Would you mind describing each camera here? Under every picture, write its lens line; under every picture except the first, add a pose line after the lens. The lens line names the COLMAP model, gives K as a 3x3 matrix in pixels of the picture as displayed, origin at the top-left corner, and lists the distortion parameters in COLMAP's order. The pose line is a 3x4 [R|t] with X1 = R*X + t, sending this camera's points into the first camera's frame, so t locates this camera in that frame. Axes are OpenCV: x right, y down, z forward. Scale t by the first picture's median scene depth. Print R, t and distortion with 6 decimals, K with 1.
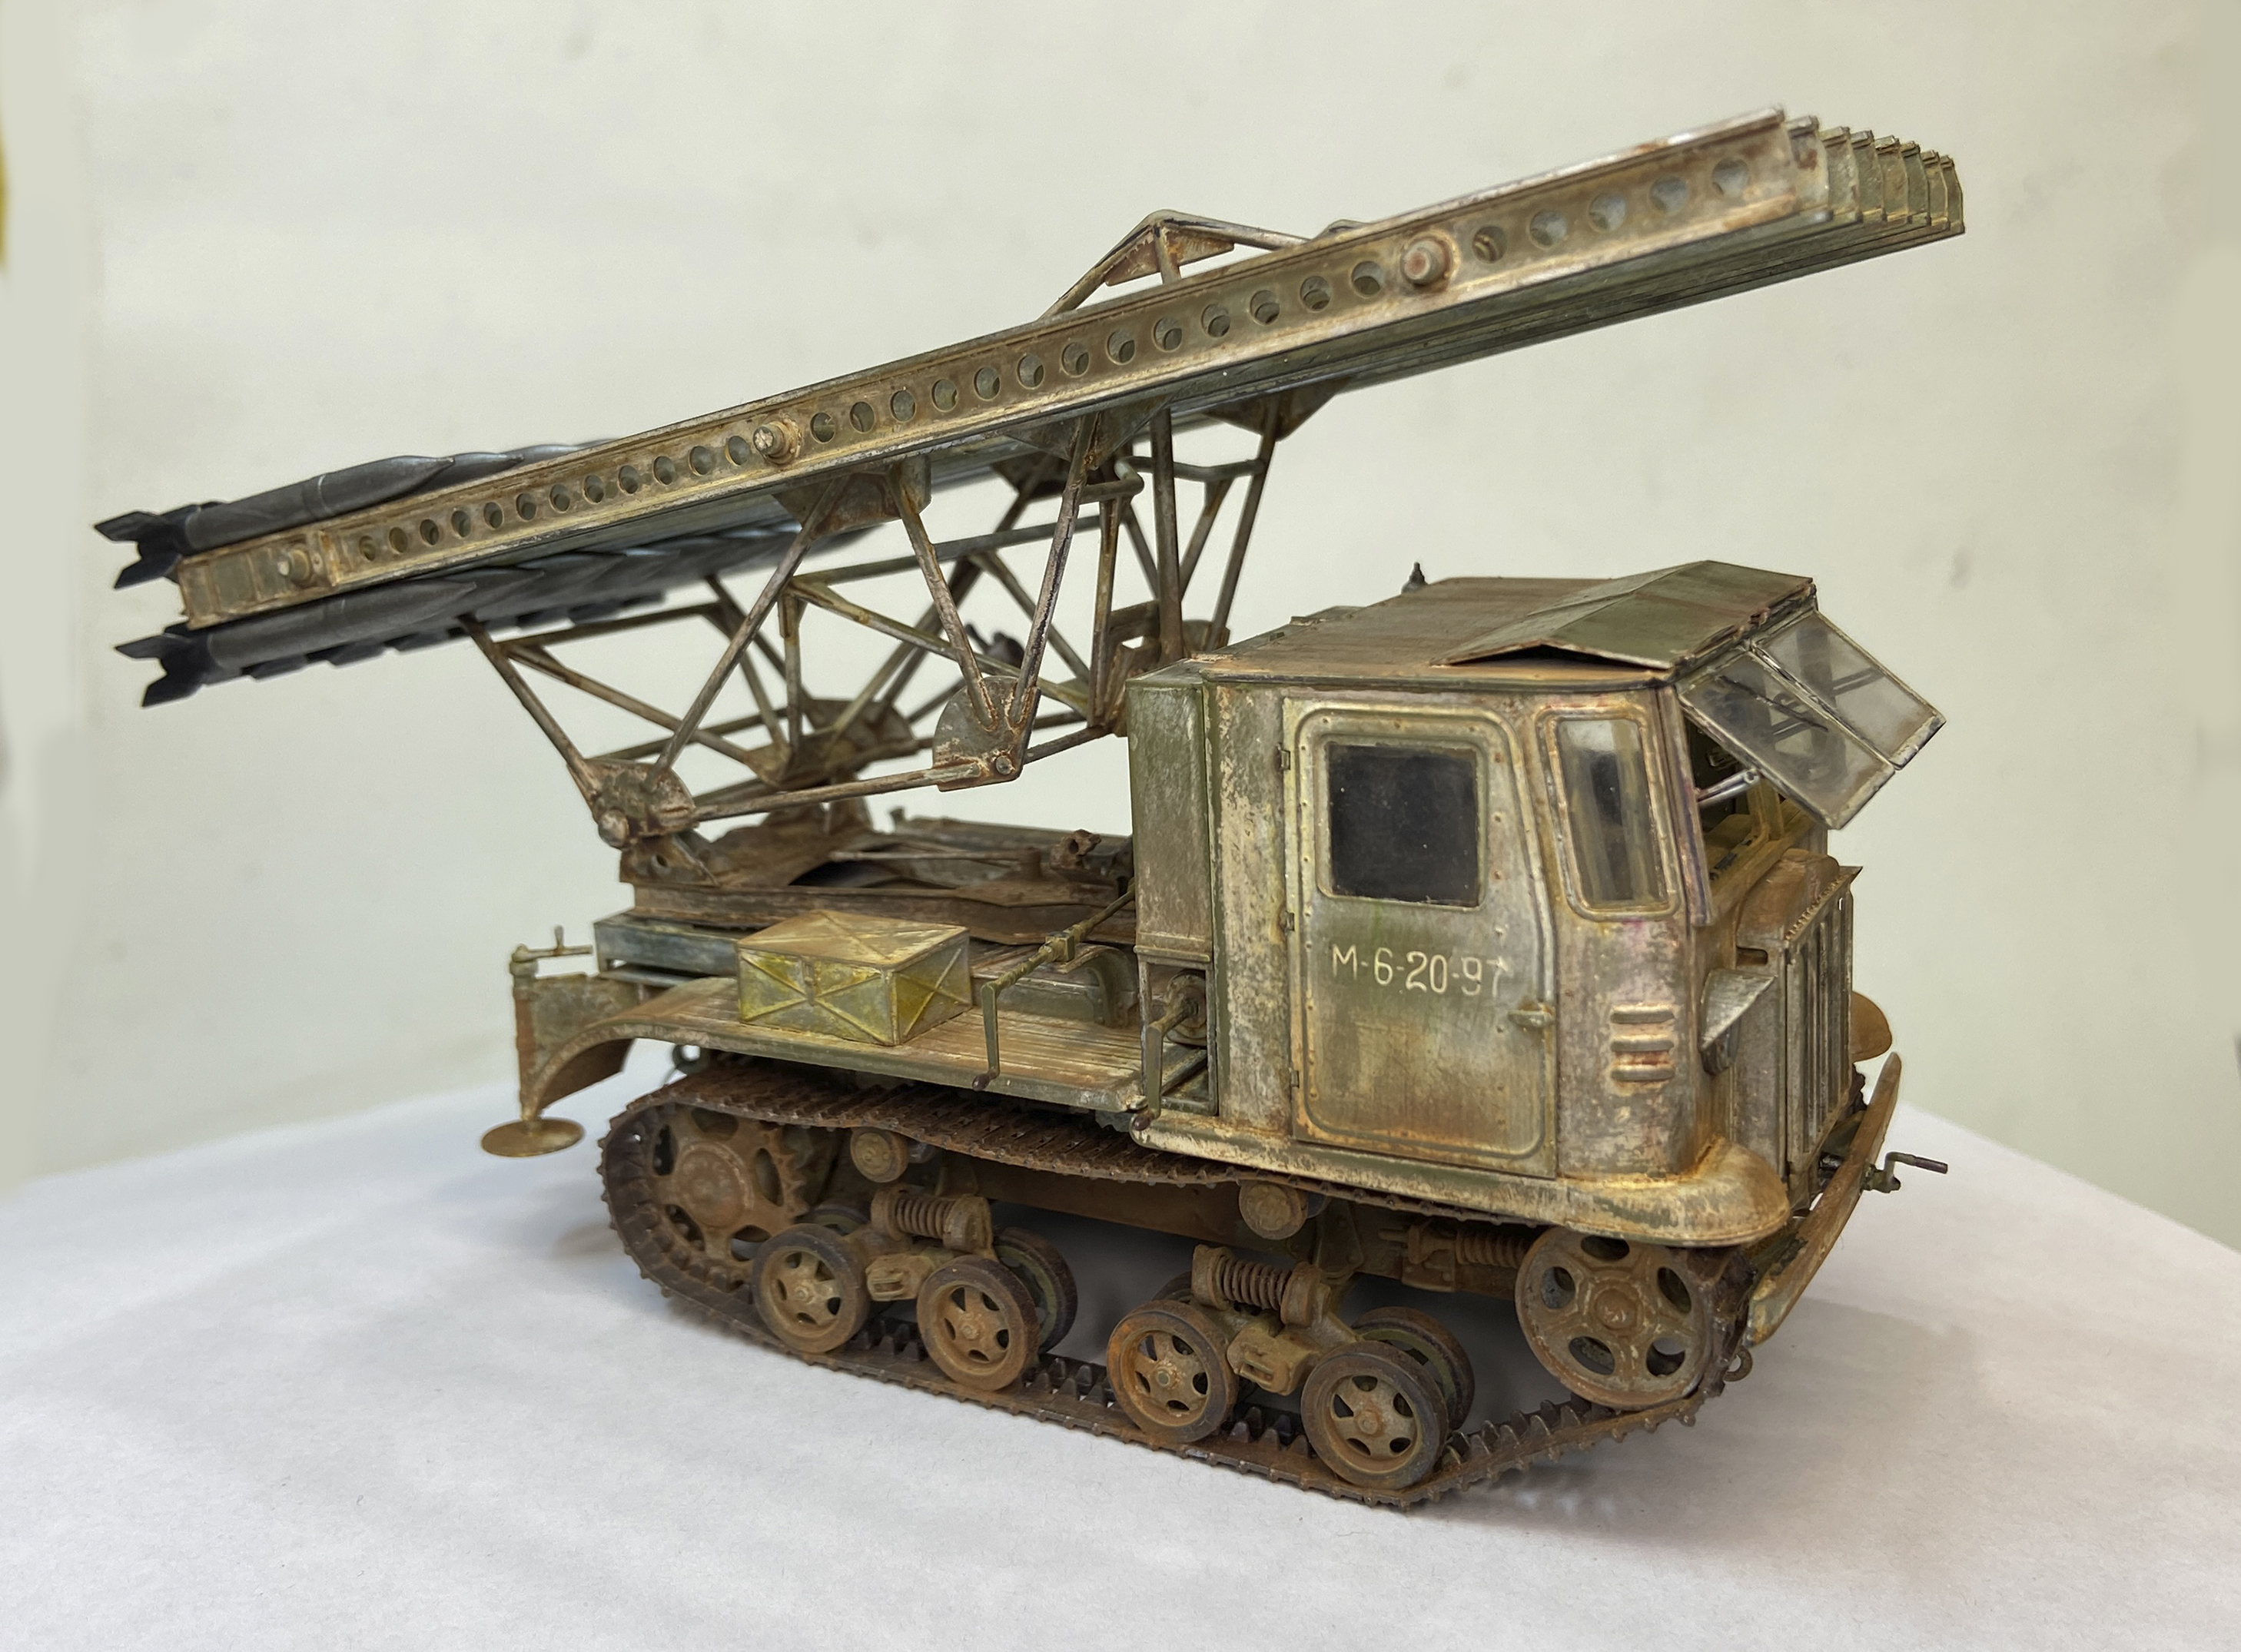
lens RADIAL K [[2187.5, 0, 1132.6], [0, 2187.5, 776.2], [0, 0, 1]] dist [0.082828, 0.000000]
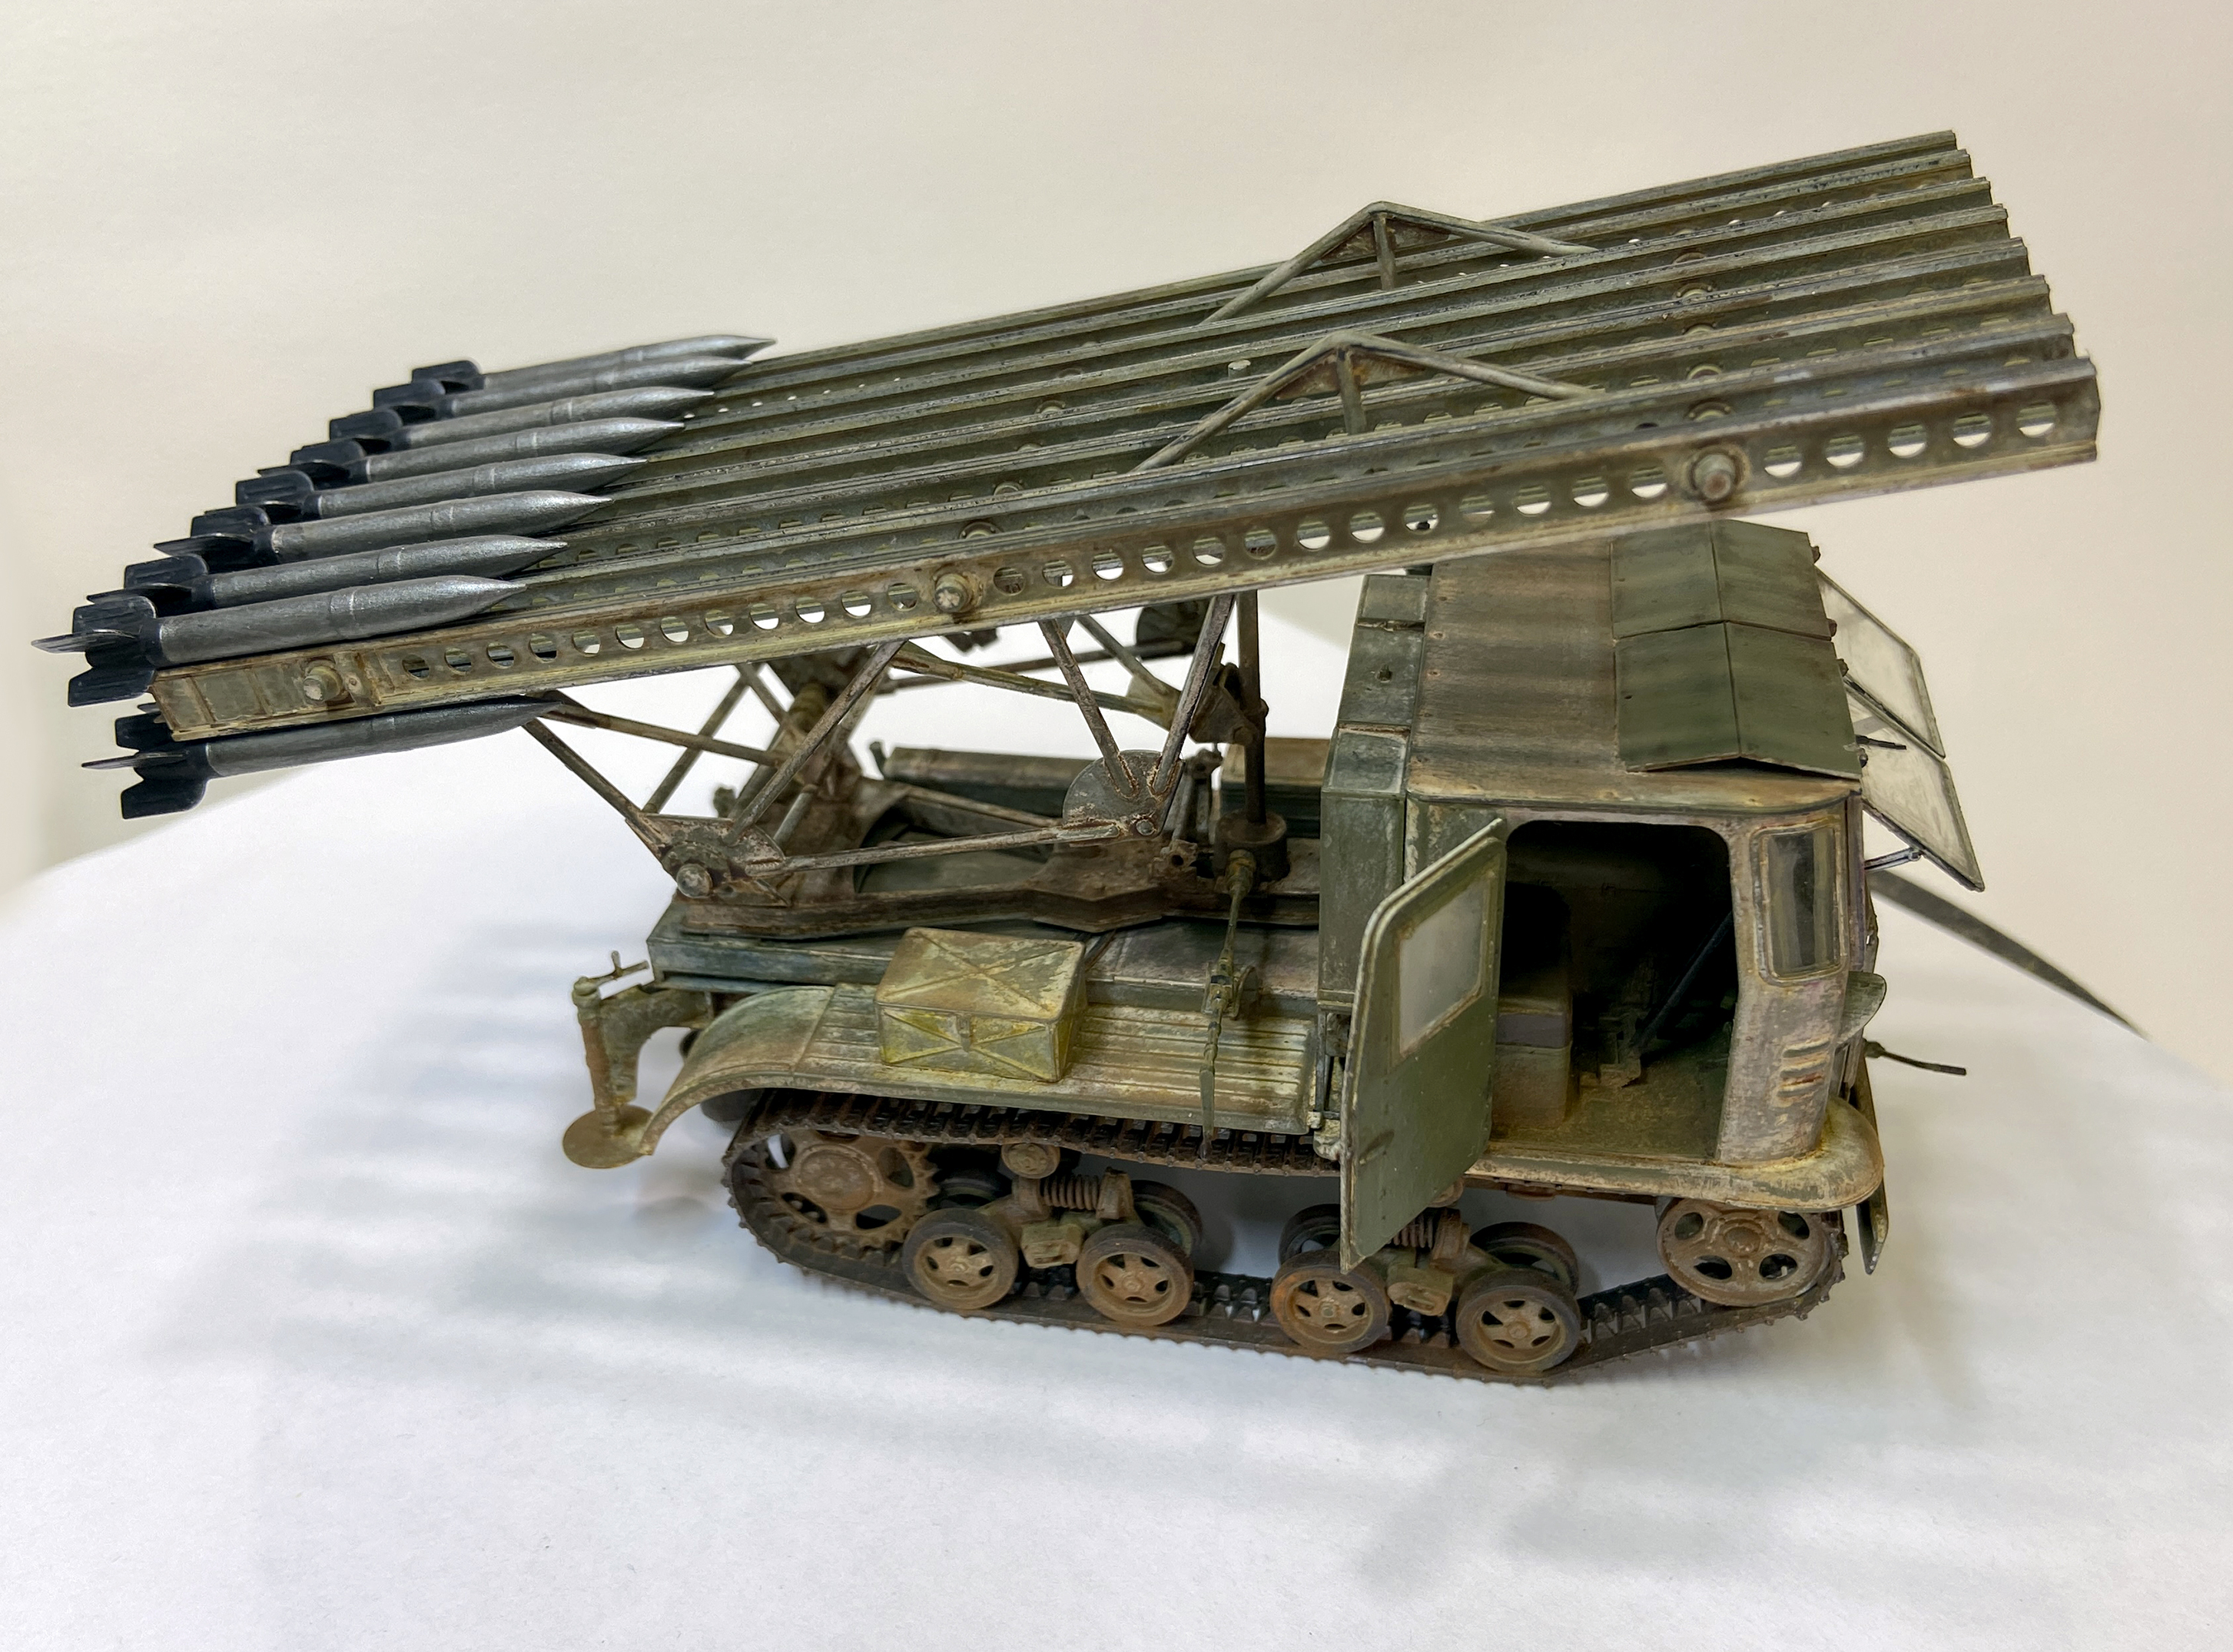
lens RADIAL K [[2034.6, 0, 1109.4], [0, 2034.6, 850.0], [0, 0, 1]] dist [0.077172, -0.015490]
pose [[0.951656, -0.165431, 0.258811, -0.350874], [0.066644, 0.933710, 0.351772, -0.360407], [-0.299848, -0.317518, 0.899596, 0.138917]]
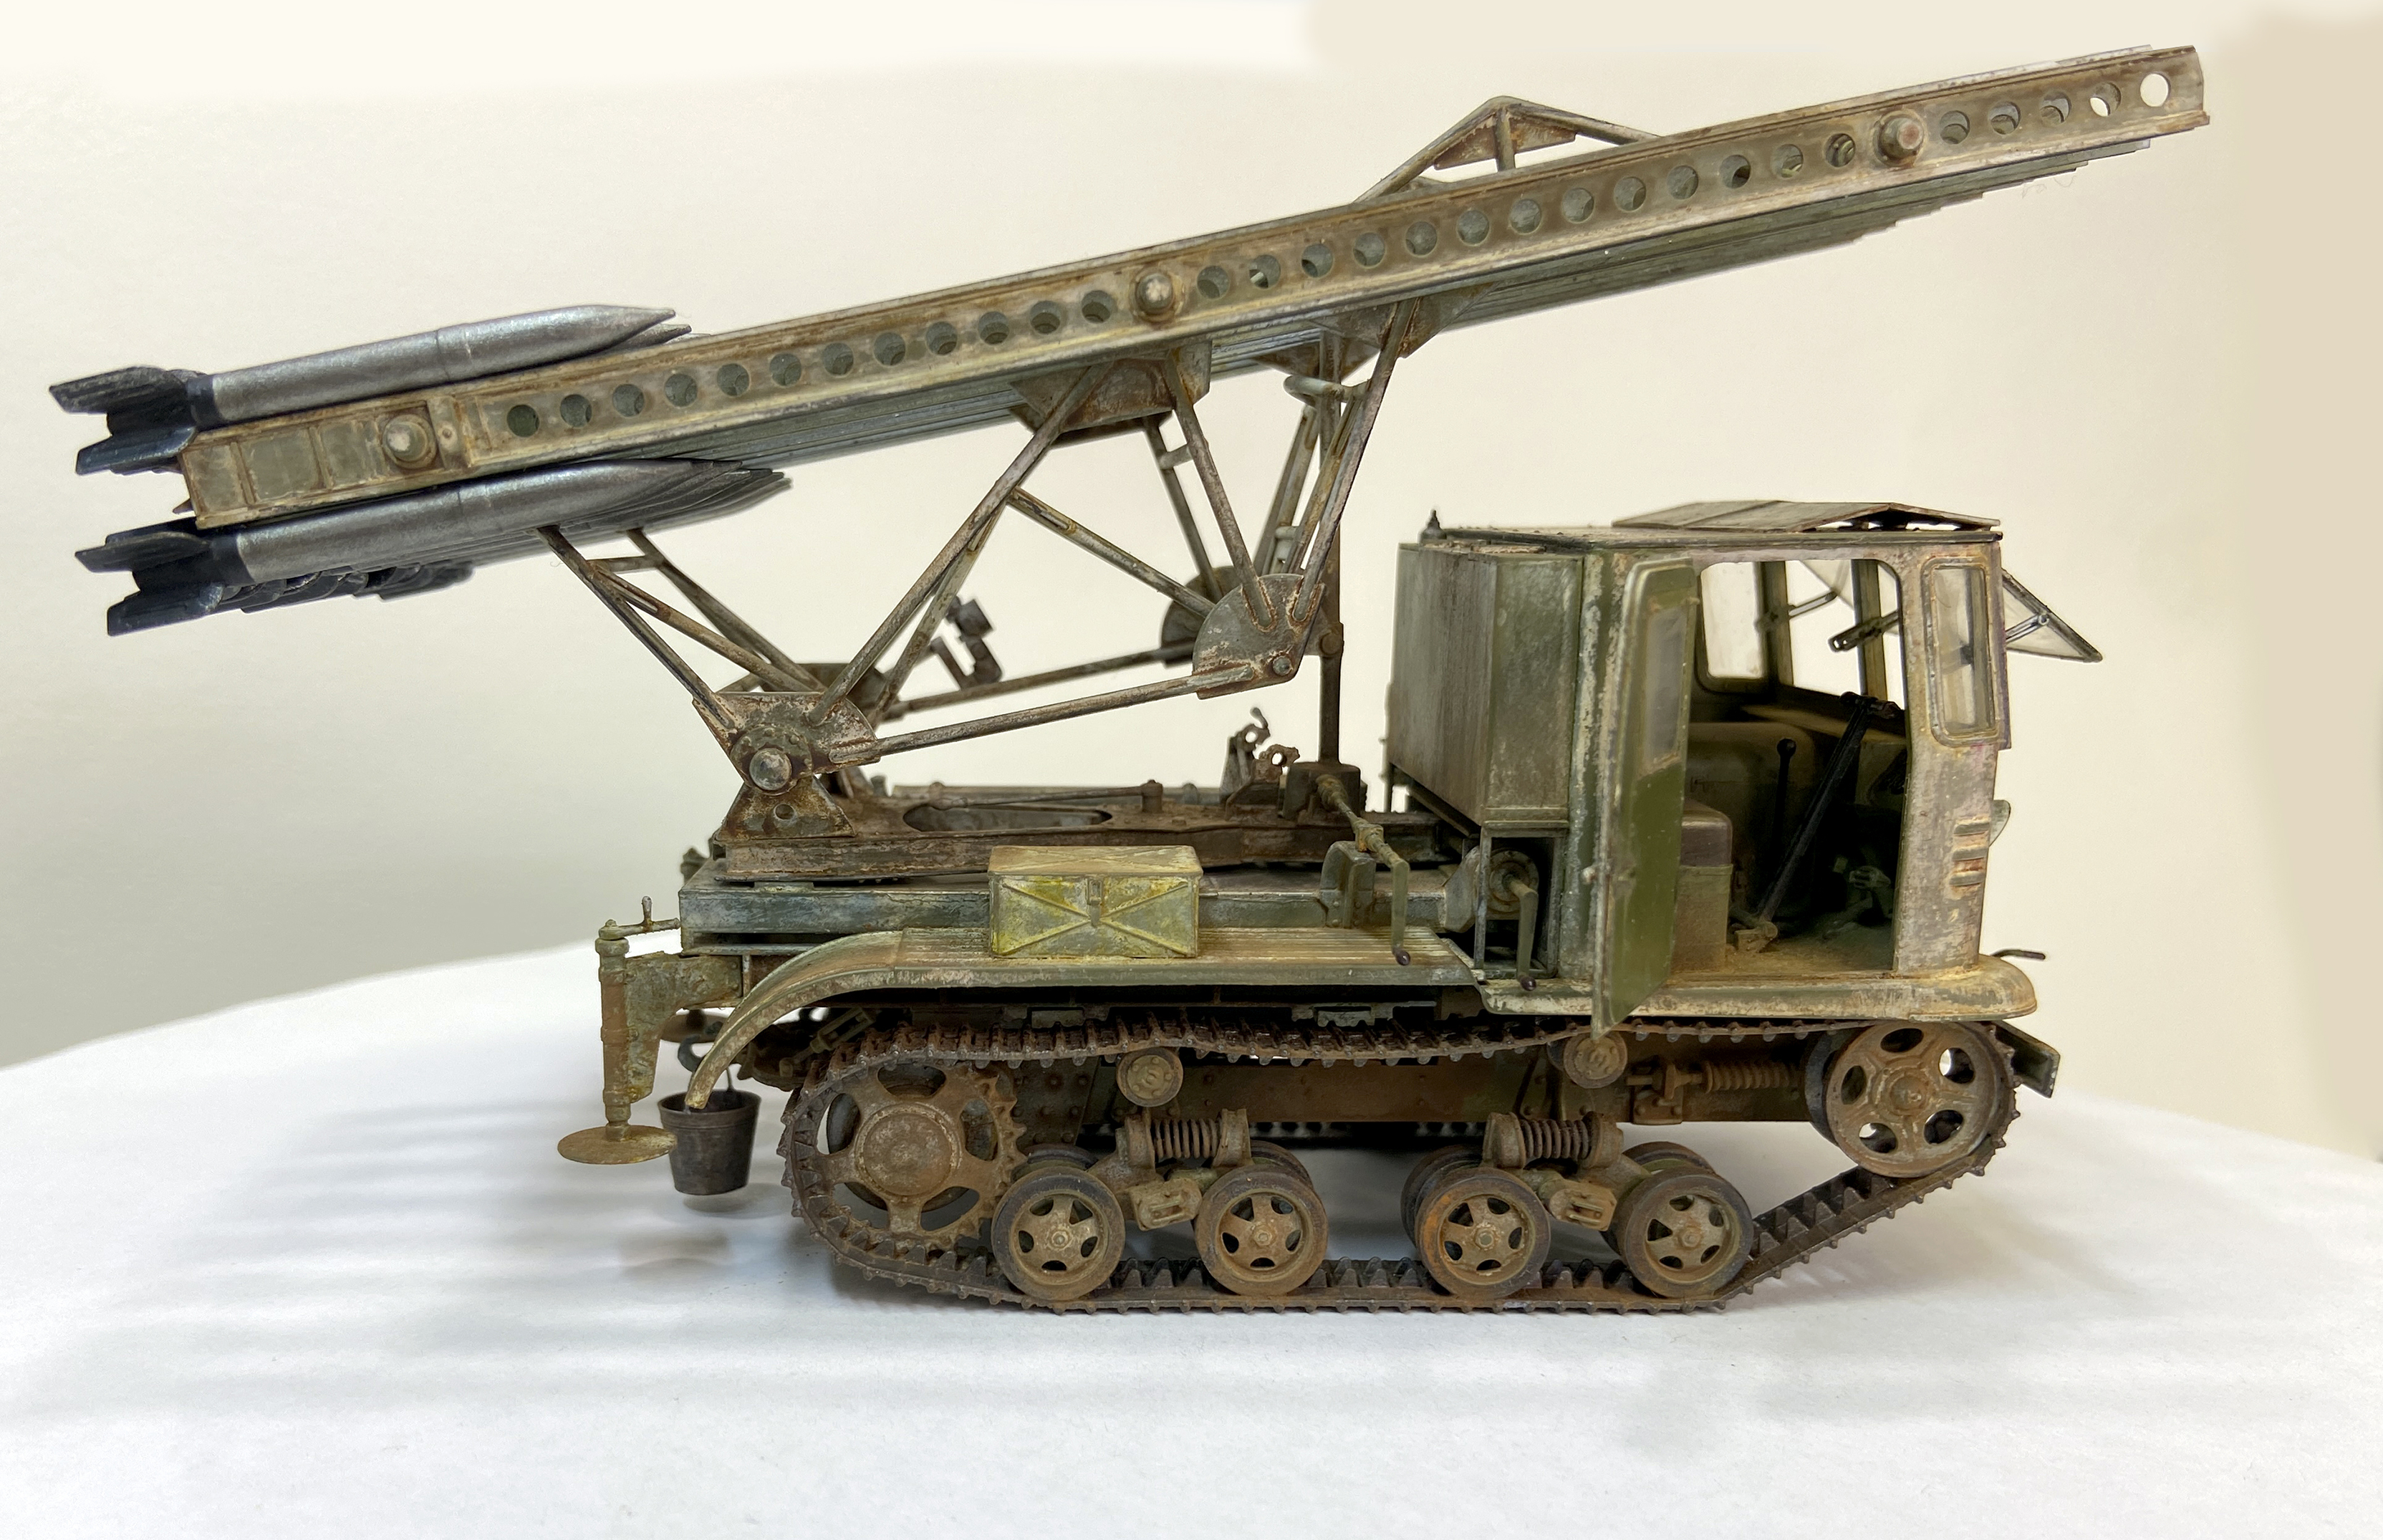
lens RADIAL K [[1908.4, 0, 1108.4], [0, 1908.4, 937.8], [0, 0, 1]] dist [0.087644, -0.090959]
pose [[0.853088, -0.070030, 0.517047, -0.626656], [0.069147, 0.997385, 0.021001, 0.101751], [-0.517166, 0.017837, 0.855699, 0.318446]]
